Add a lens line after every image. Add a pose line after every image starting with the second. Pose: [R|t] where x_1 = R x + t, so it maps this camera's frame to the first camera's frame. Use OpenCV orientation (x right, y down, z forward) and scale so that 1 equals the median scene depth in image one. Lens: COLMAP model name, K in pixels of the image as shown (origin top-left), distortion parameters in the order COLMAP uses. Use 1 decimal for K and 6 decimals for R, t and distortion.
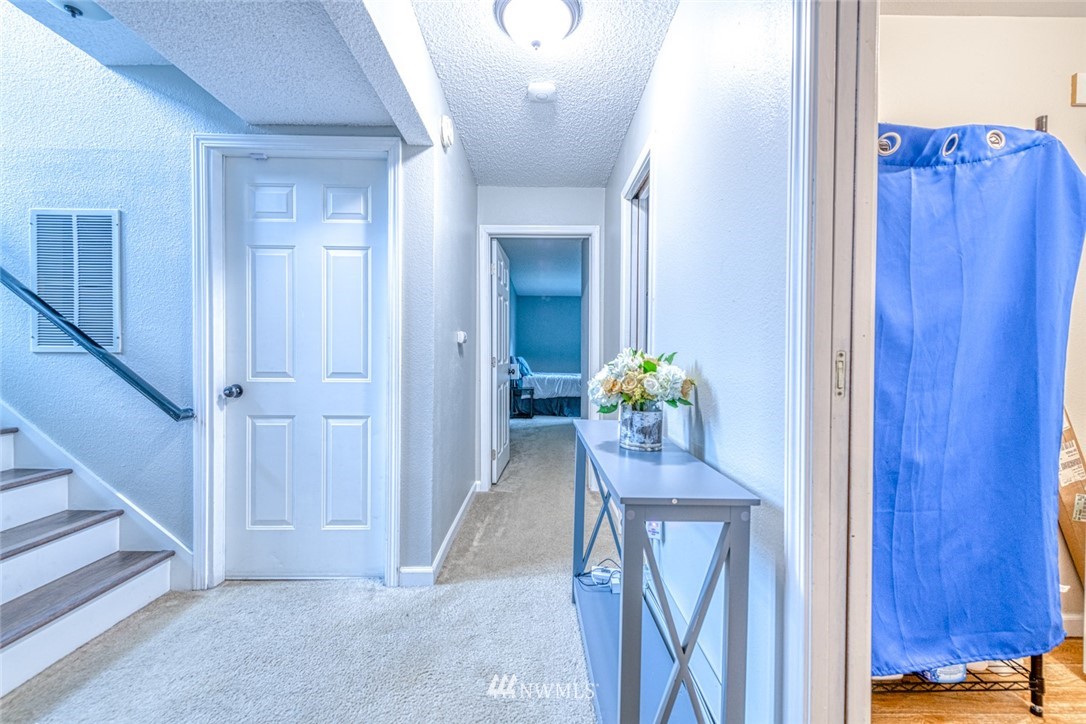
lens RADIAL K [[437.7, 0, 543.3], [0, 437.7, 359.6], [0, 0, 1]] dist [-0.000690, -0.000226]
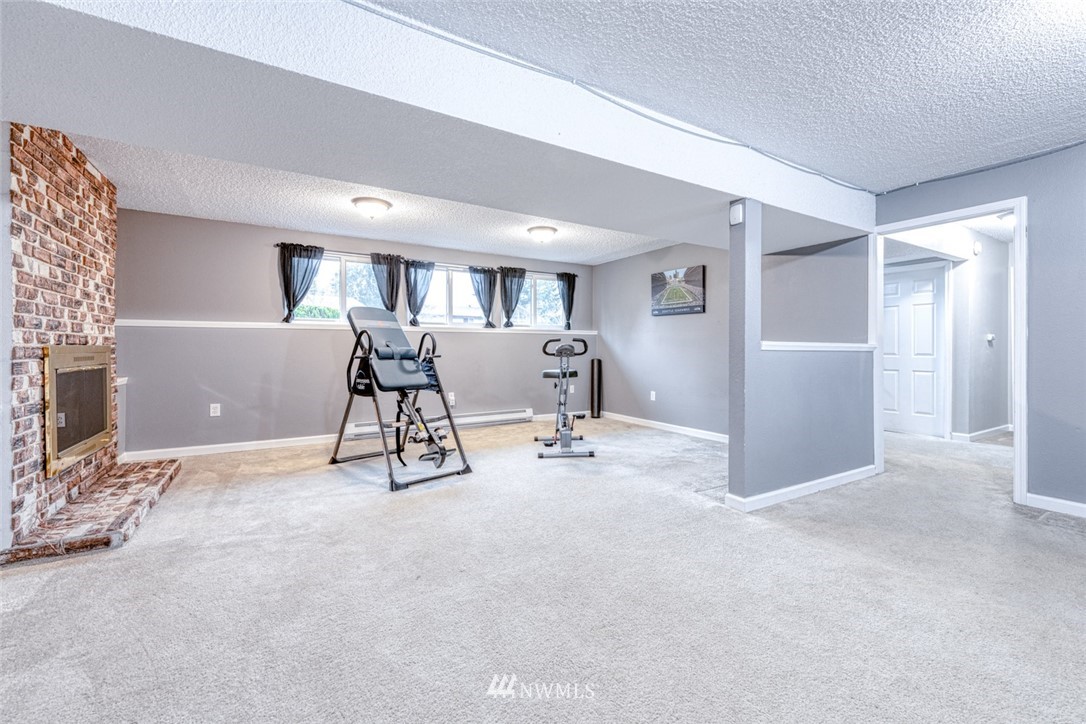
lens RADIAL K [[454.3, 0, 542.3], [0, 454.3, 347.3], [0, 0, 1]] dist [0.000347, 0.000031]
pose [[0.514956, -0.004473, -0.857205, 0.664947], [-0.003545, 0.999967, -0.007348, 0.020797], [0.857209, 0.006823, 0.514923, -2.241154]]
